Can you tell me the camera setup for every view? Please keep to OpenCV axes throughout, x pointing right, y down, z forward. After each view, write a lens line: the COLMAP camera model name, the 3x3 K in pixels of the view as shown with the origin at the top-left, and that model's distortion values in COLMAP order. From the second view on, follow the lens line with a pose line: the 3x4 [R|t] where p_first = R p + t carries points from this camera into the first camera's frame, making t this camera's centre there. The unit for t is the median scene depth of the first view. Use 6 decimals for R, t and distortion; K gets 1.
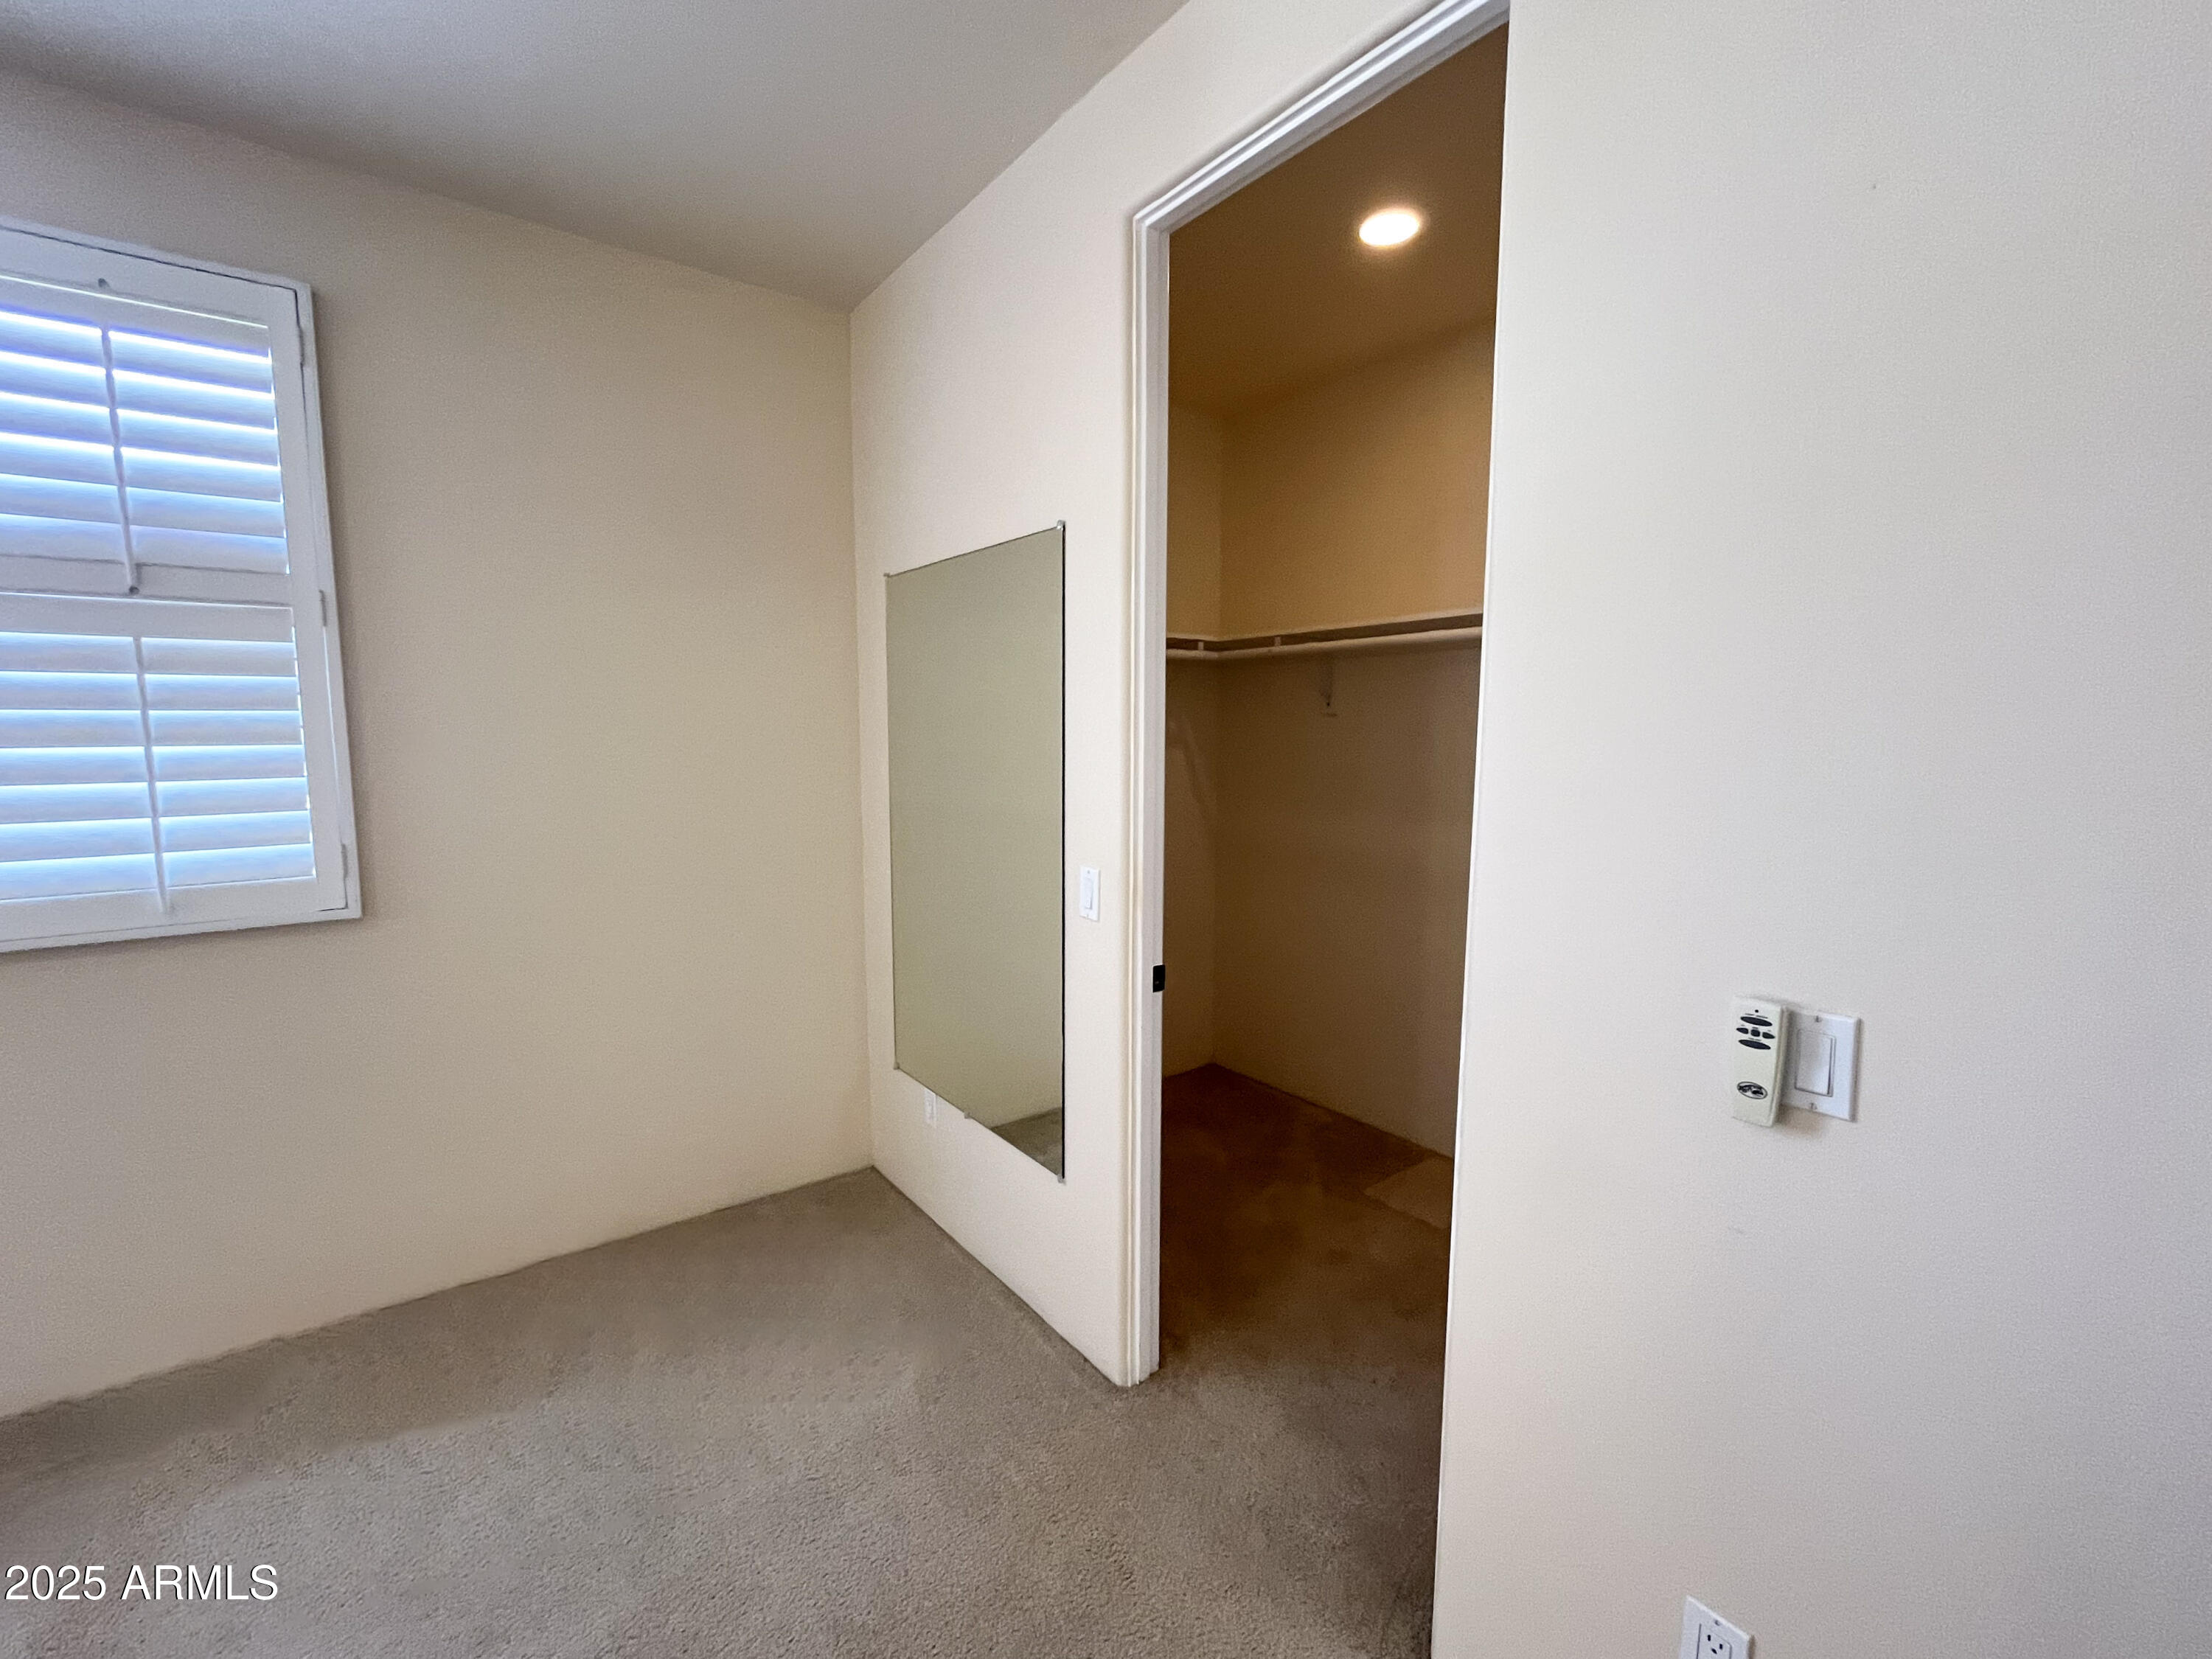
lens RADIAL K [[904.1, 0, 1089.1], [0, 904.1, 826.1], [0, 0, 1]] dist [-0.005112, 0.001528]
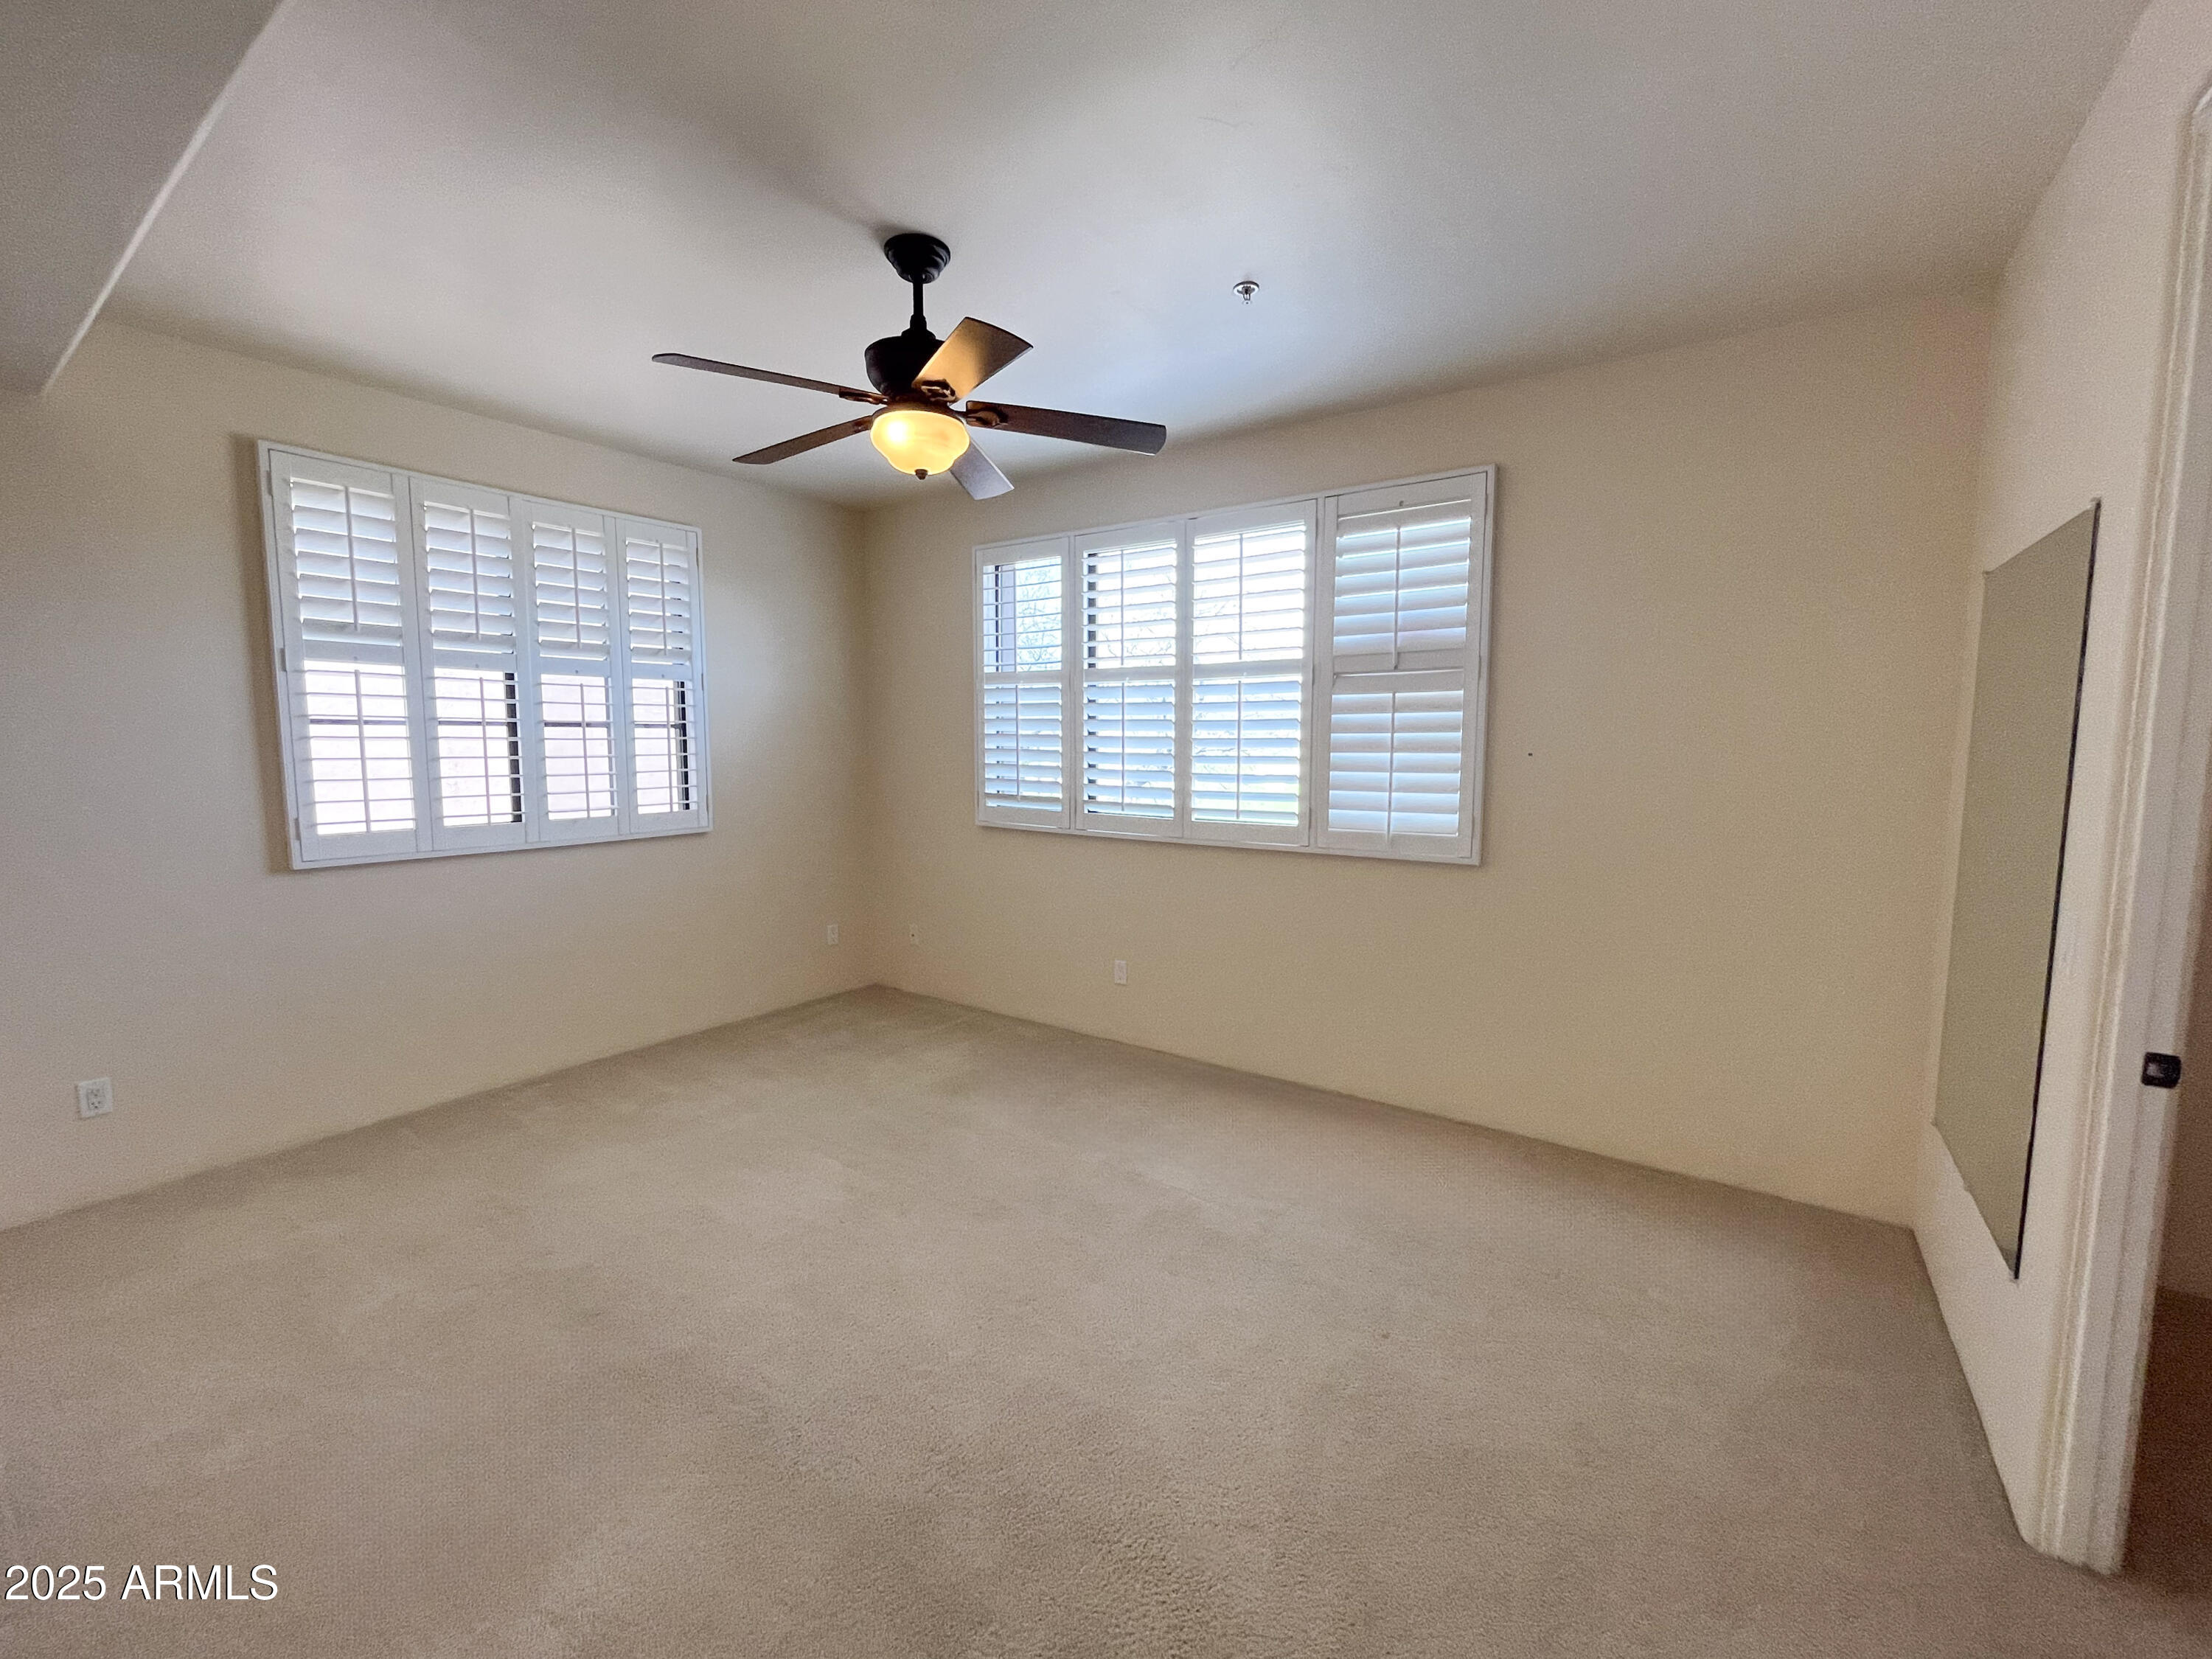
lens RADIAL K [[904.1, 0, 1108.8], [0, 904.1, 826.8], [0, 0, 1]] dist [-0.005112, 0.001528]
pose [[0.311841, 0.090568, -0.945808, 0.499699], [-0.098173, 0.993190, 0.062737, 0.001361], [0.945049, 0.073289, 0.318609, -0.106964]]
